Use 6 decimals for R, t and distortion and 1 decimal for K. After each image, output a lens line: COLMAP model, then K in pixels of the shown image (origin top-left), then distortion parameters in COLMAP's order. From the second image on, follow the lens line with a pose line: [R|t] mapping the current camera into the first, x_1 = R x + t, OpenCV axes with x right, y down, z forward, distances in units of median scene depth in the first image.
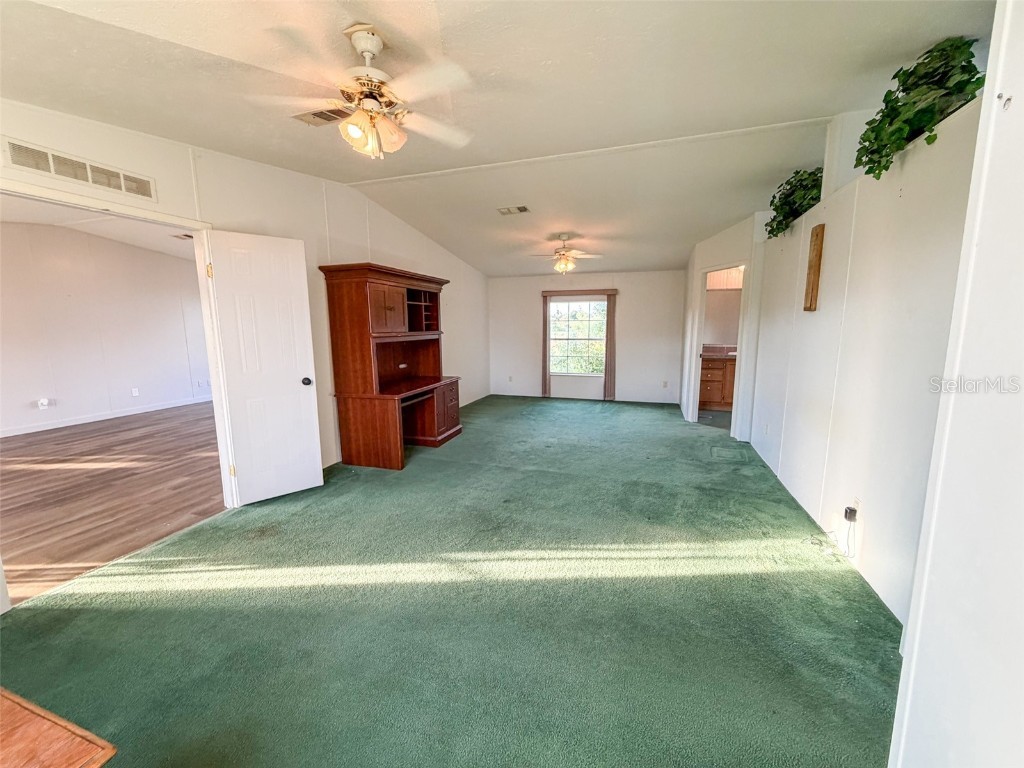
lens RADIAL K [[410.6, 0, 511.8], [0, 410.6, 386.0], [0, 0, 1]] dist [-0.002348, -0.000318]
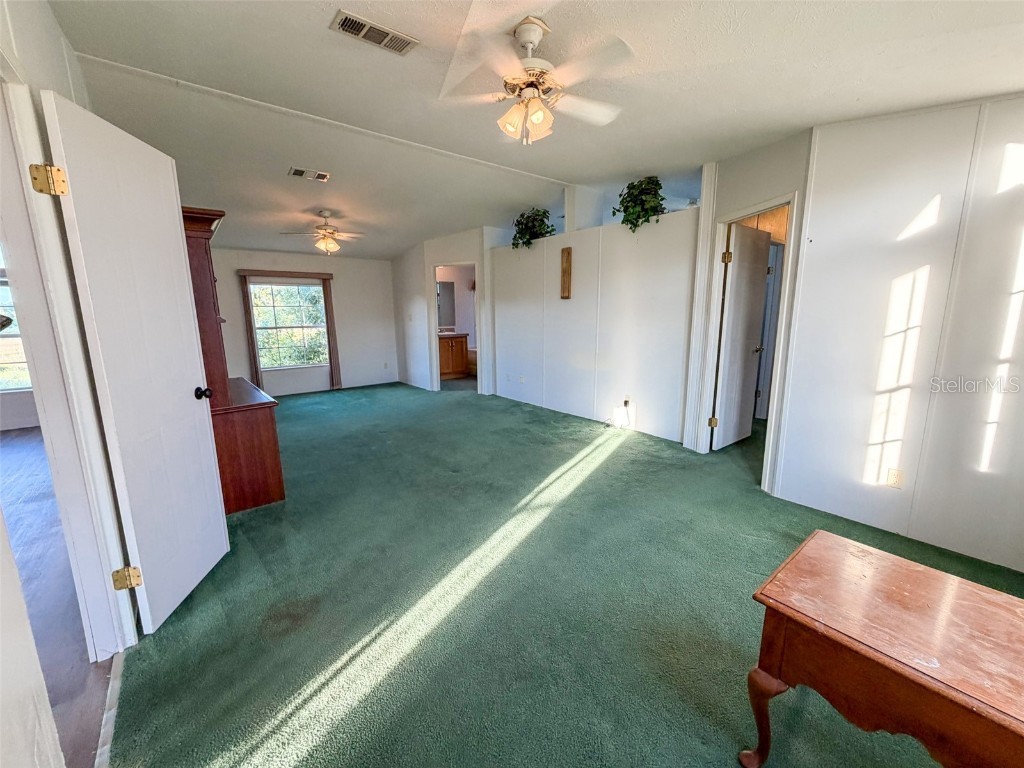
lens RADIAL K [[410.6, 0, 511.8], [0, 410.6, 386.0], [0, 0, 1]] dist [-0.002348, -0.000318]
pose [[0.535753, -0.150686, 0.830820, -0.668017], [0.133591, 0.986681, 0.092809, -0.014218], [-0.833740, 0.061267, 0.548748, 0.237356]]
